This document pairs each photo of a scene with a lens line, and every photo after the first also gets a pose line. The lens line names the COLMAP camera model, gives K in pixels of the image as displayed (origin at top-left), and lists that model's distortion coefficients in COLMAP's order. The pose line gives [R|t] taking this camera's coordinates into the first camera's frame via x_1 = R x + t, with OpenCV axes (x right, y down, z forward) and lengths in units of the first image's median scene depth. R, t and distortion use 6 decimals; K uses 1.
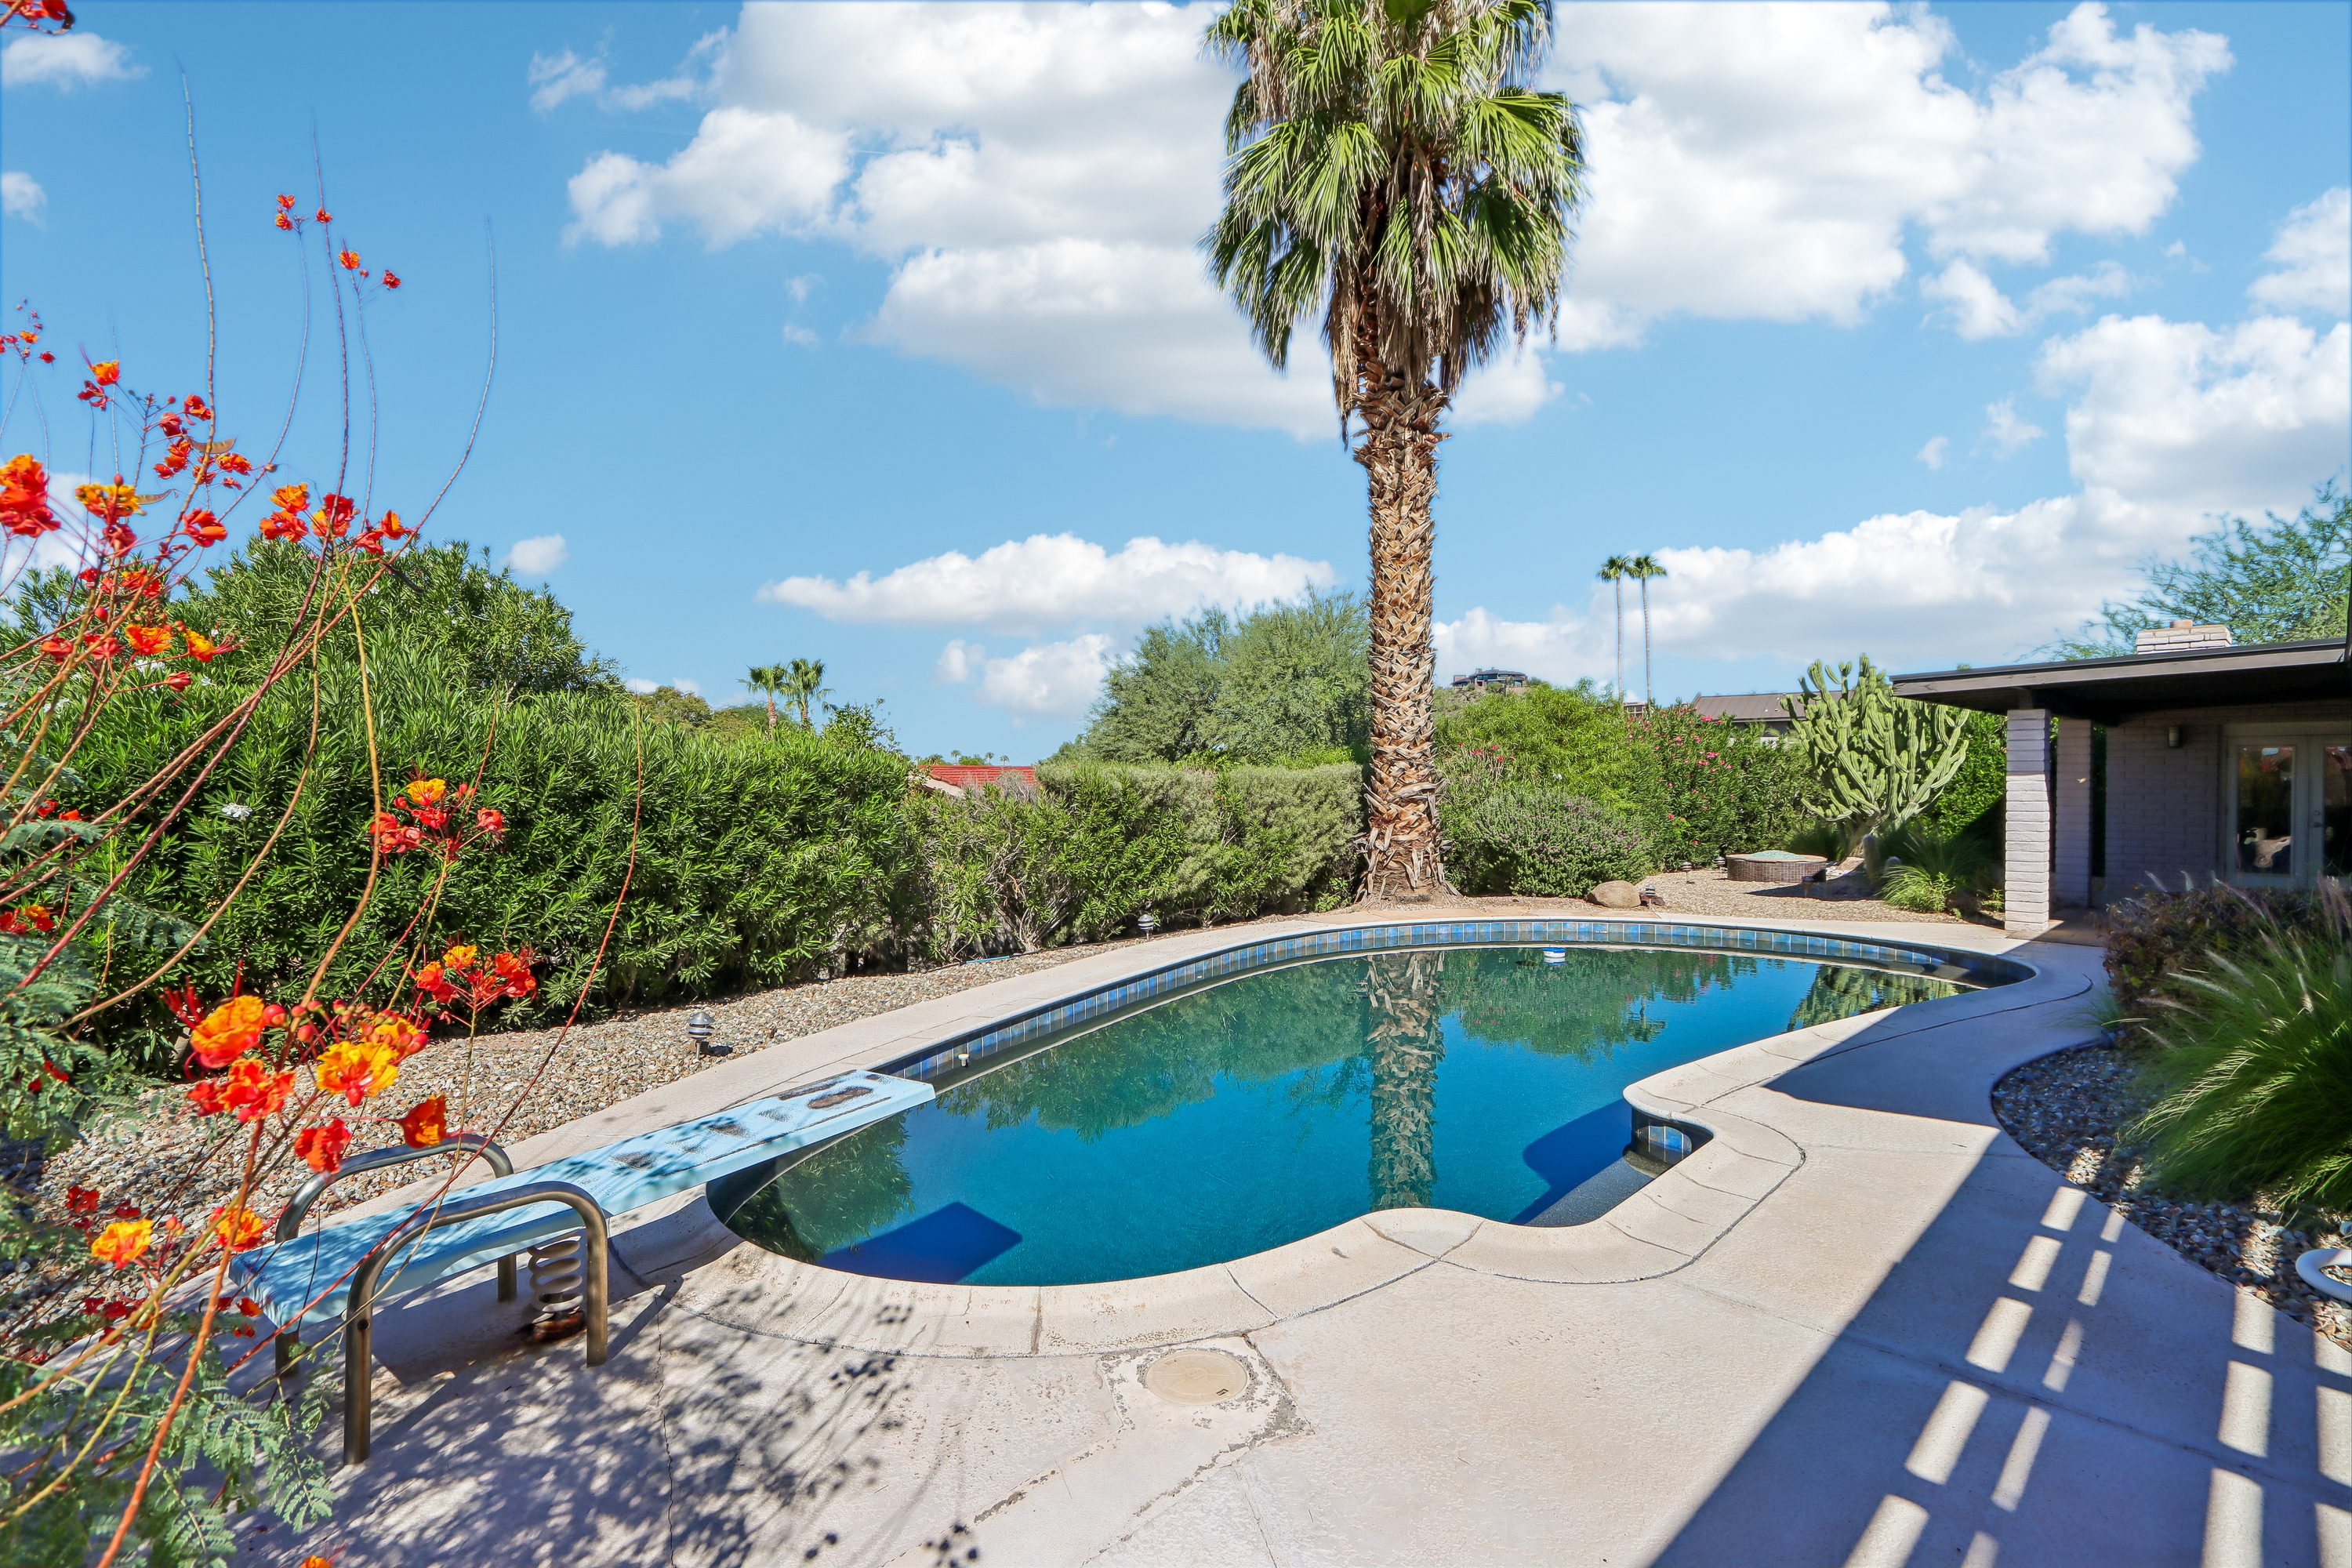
lens RADIAL K [[1097.1, 0, 1173.5], [0, 1097.1, 794.2], [0, 0, 1]] dist [-0.020077, 0.002745]
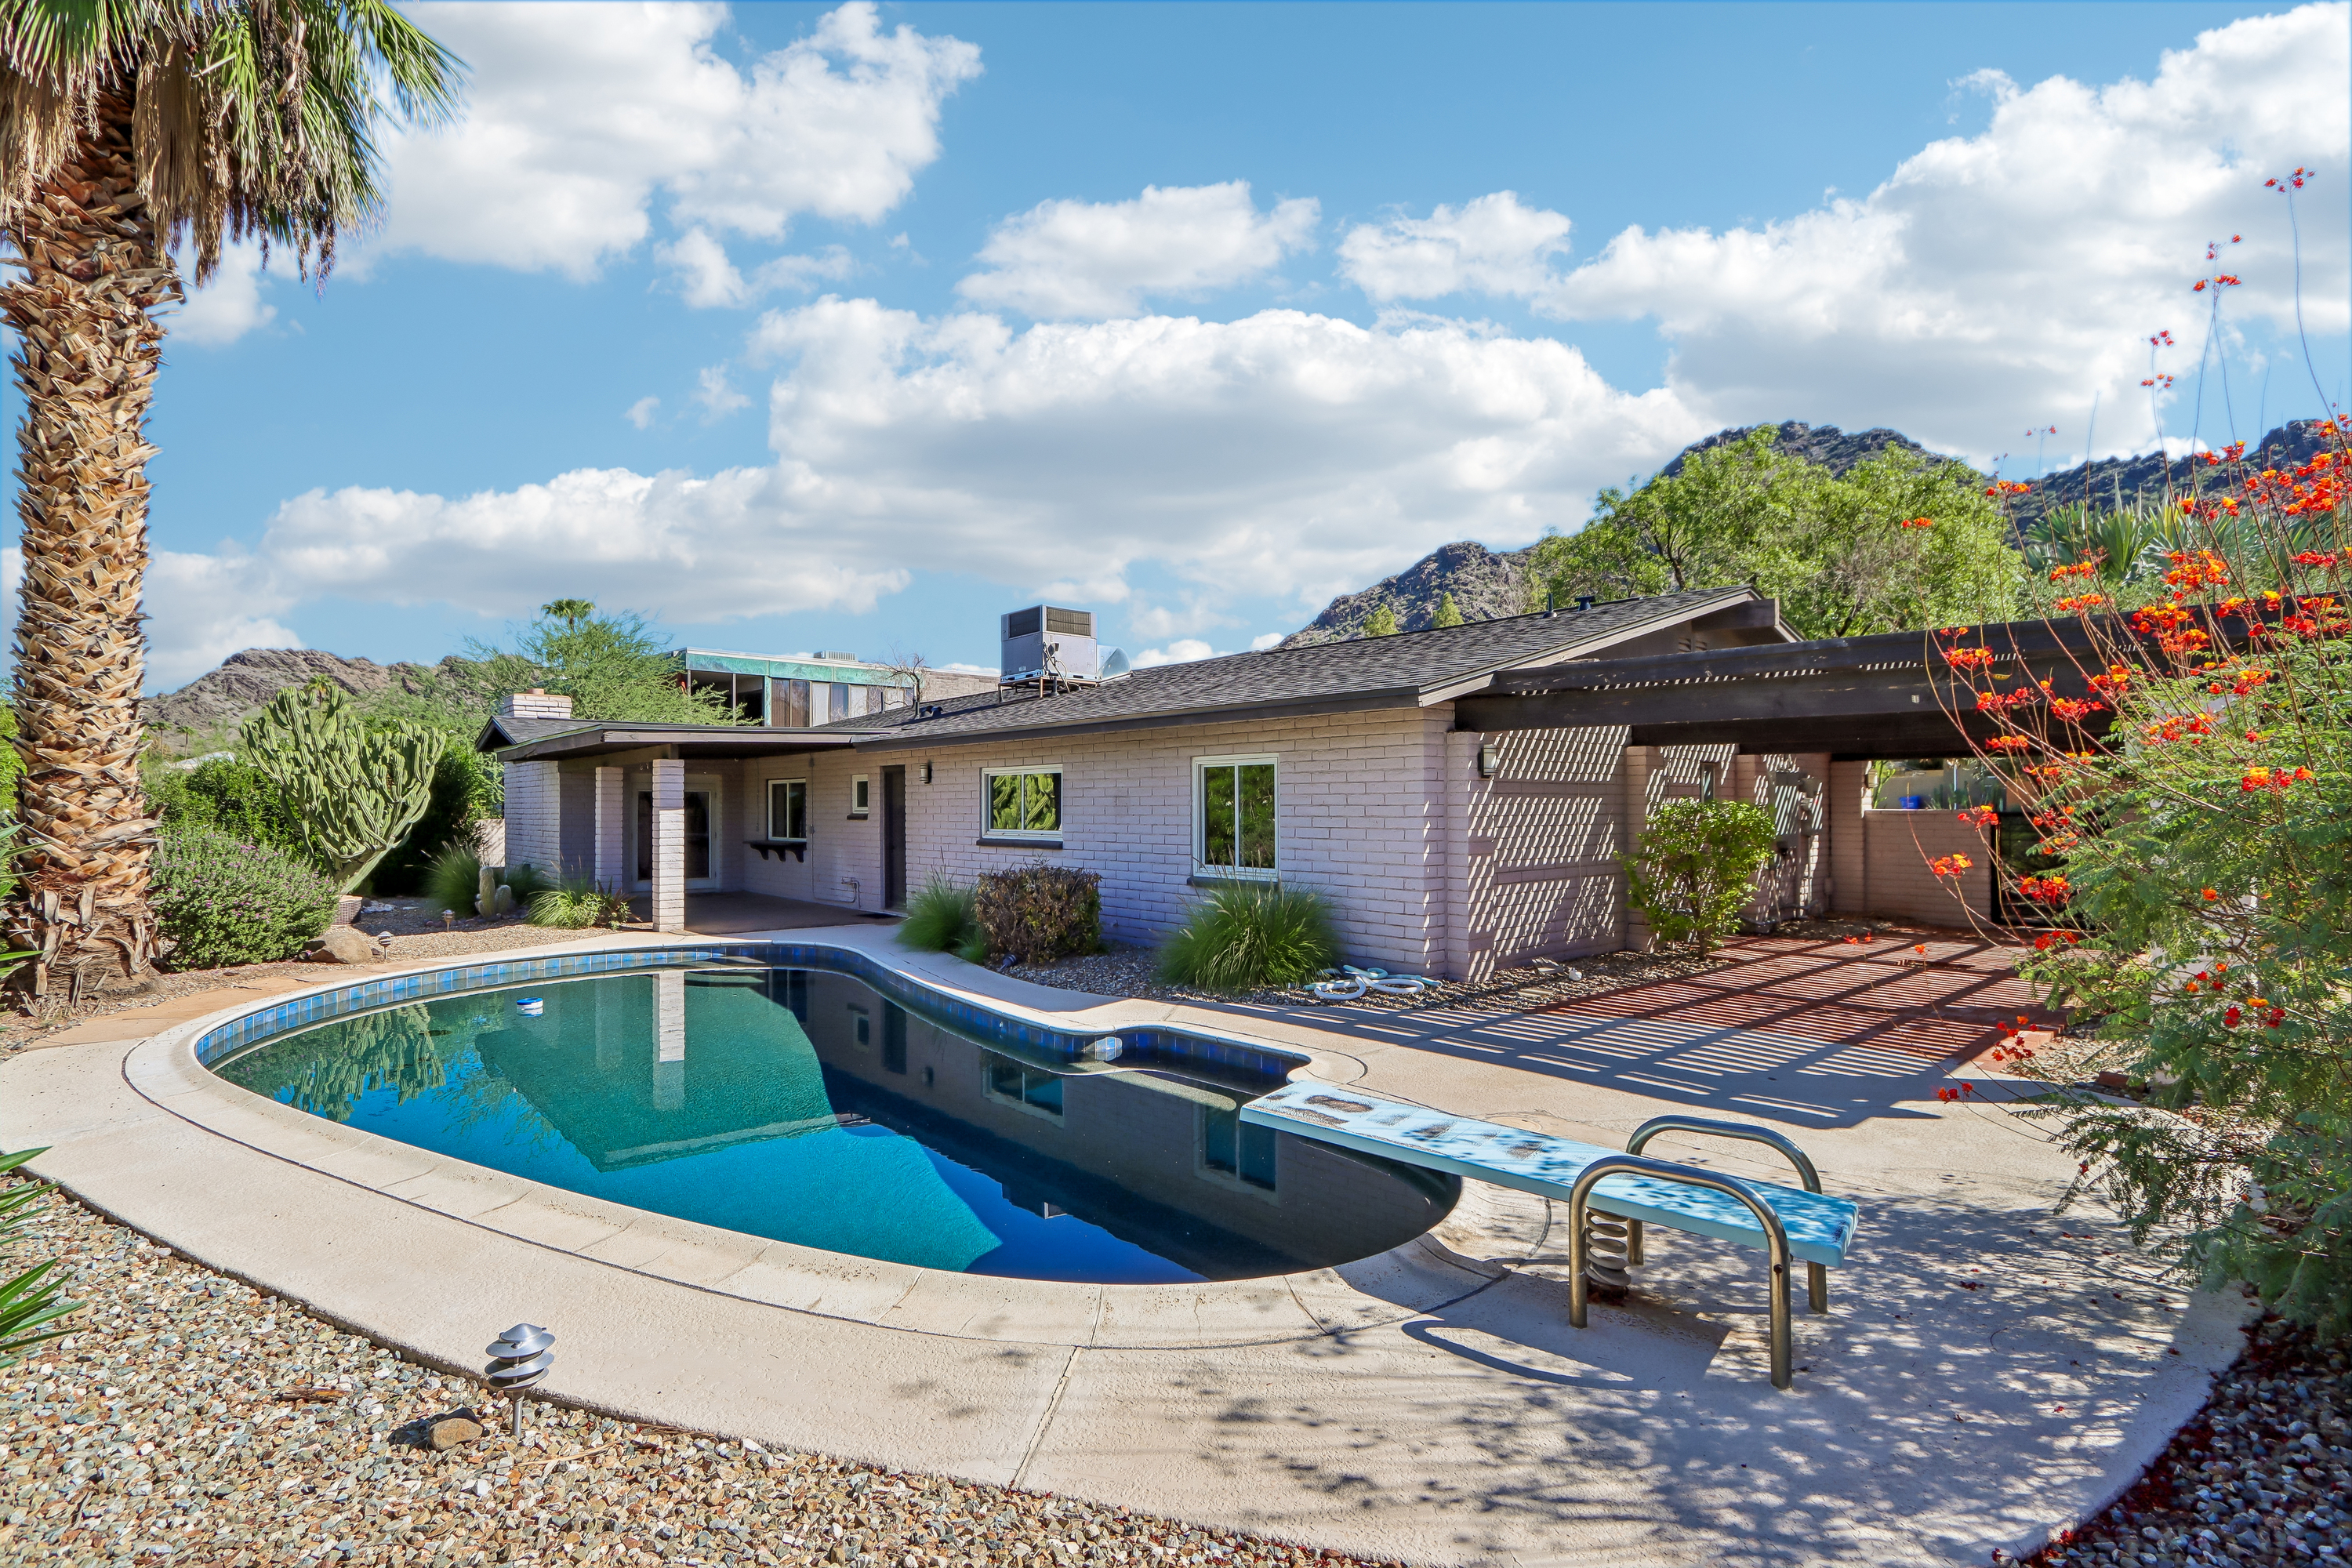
lens RADIAL K [[1097.1, 0, 1127.7], [0, 1097.1, 798.1], [0, 0, 1]] dist [-0.020077, 0.002745]
pose [[0.040048, 0.011592, 0.999131, -1.415477], [0.018820, 0.999747, -0.012353, -0.012509], [-0.999021, 0.019299, 0.039819, 1.180905]]
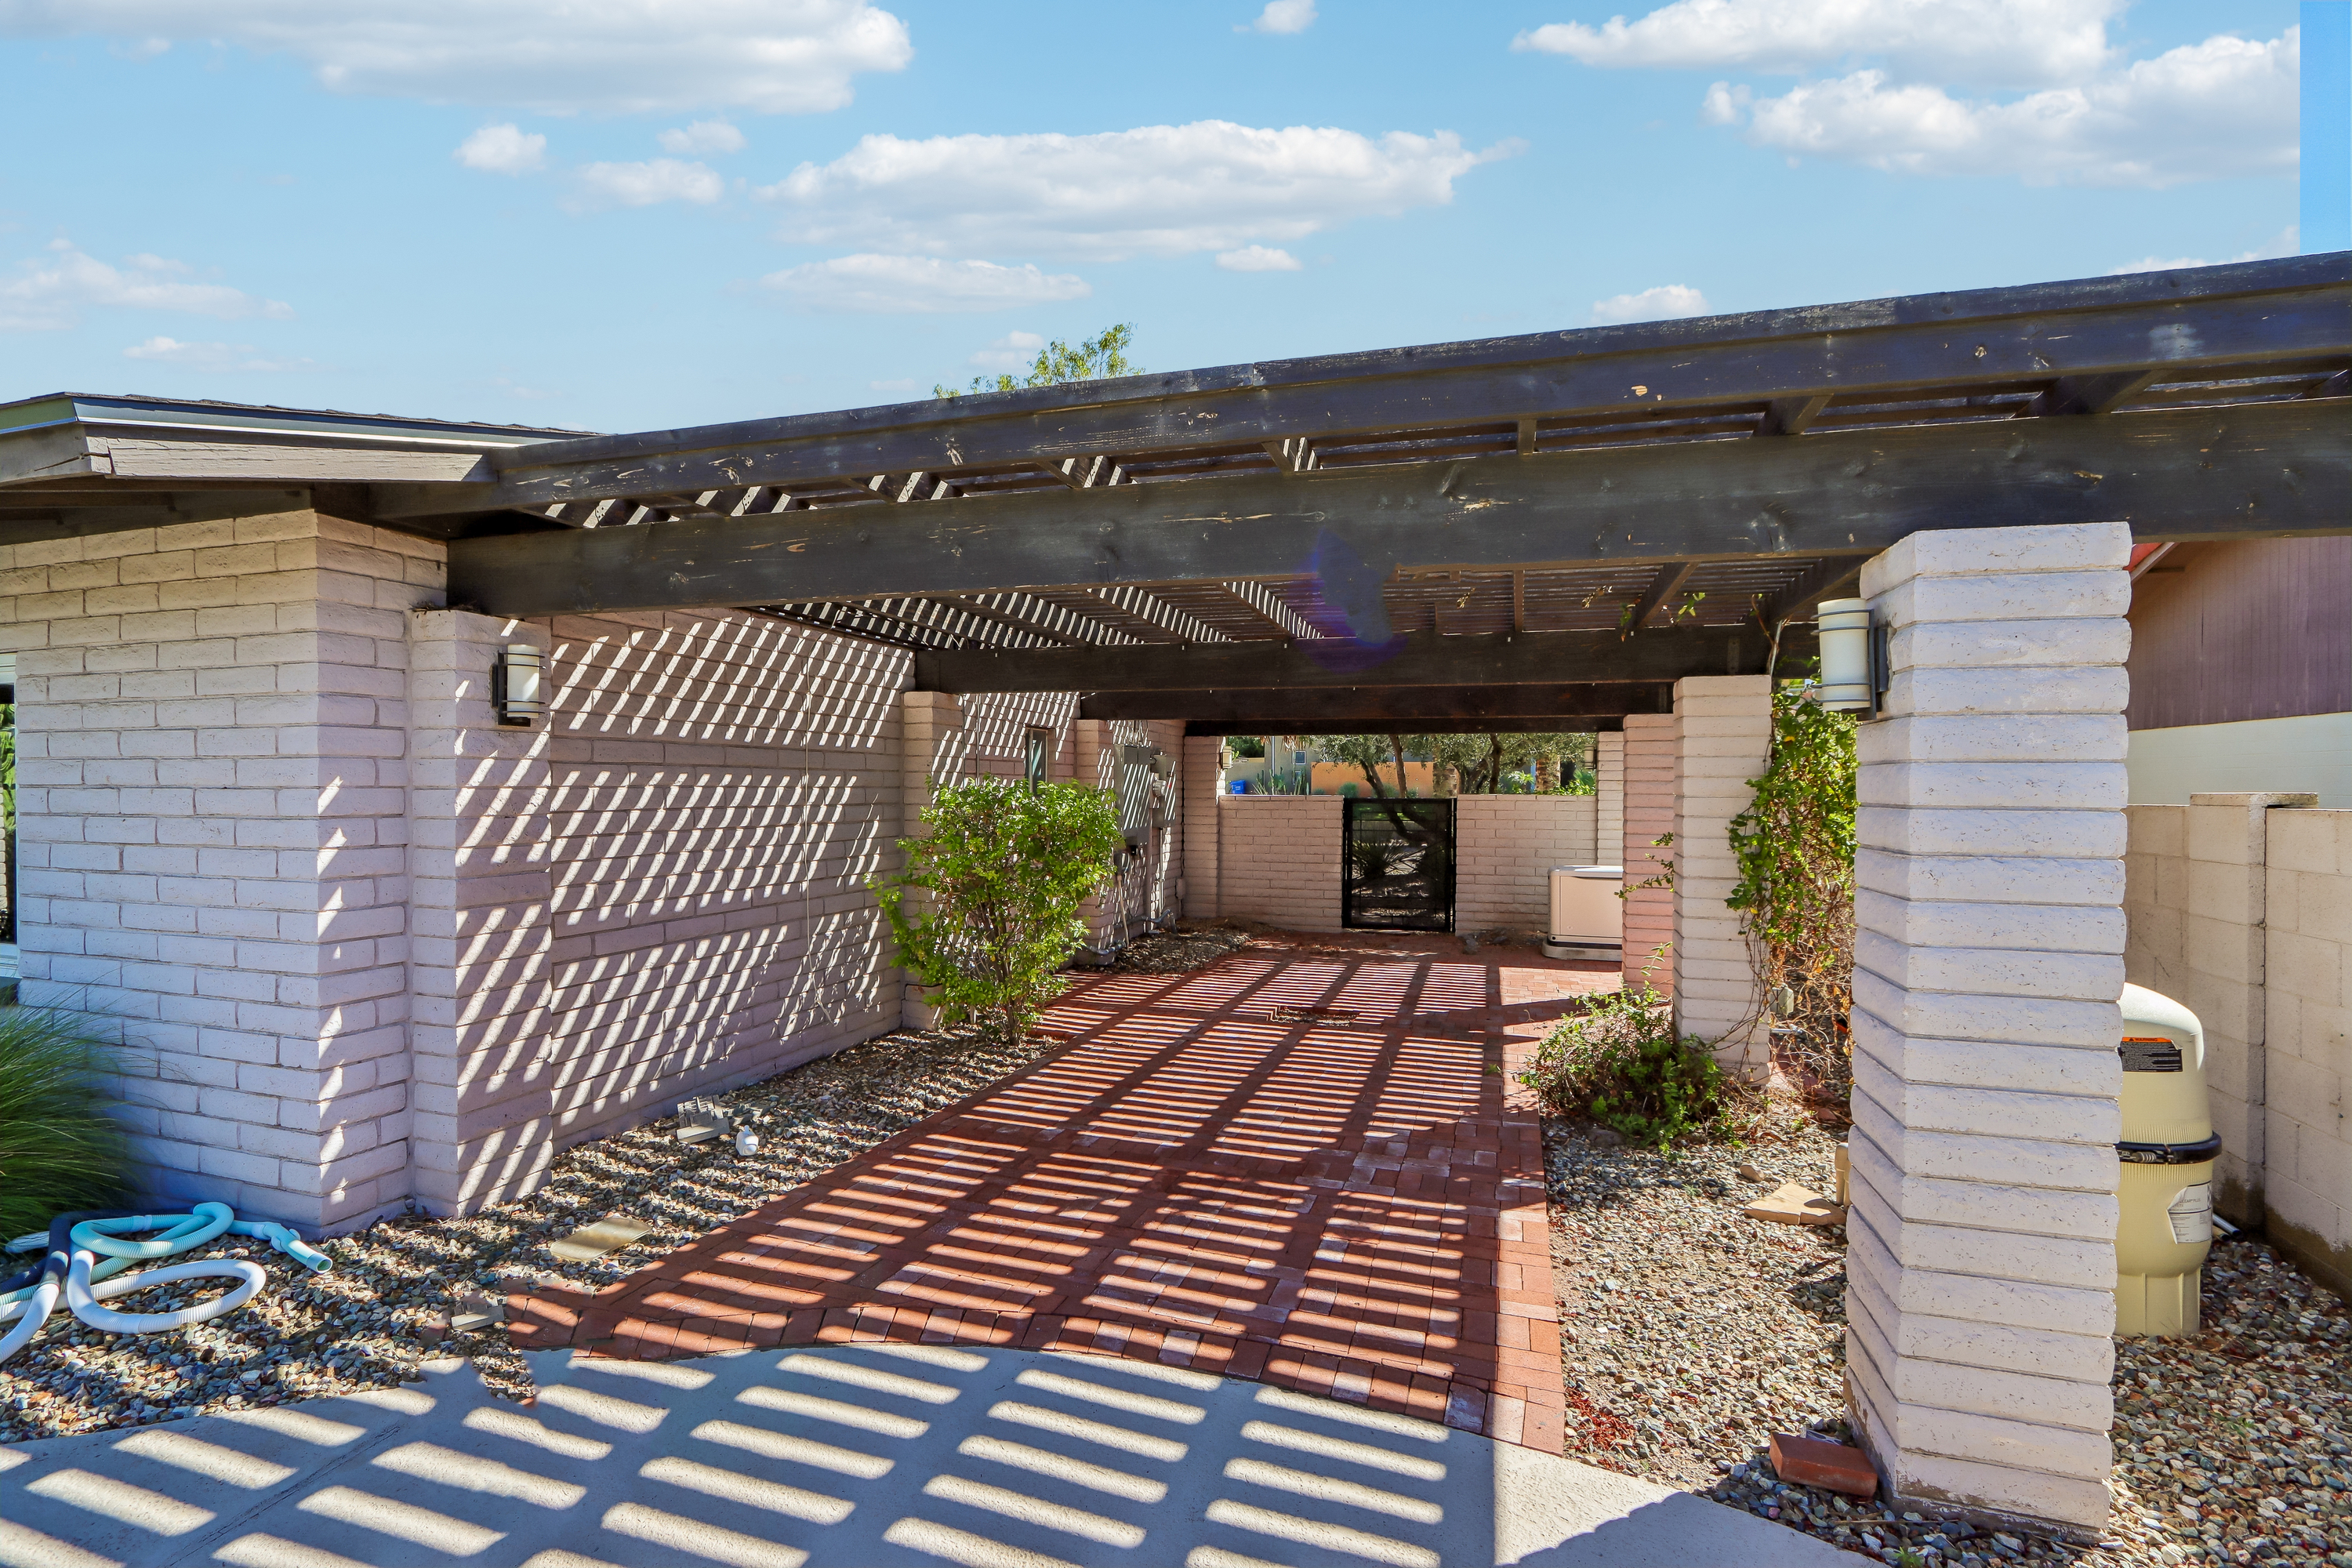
lens RADIAL K [[1097.1, 0, 1171.9], [0, 1097.1, 784.5], [0, 0, 1]] dist [-0.020077, 0.002745]
pose [[-0.506619, 0.005999, 0.862149, -0.987199], [0.014602, 0.999892, 0.001623, -0.011030], [-0.862046, 0.013411, -0.506652, 0.939417]]
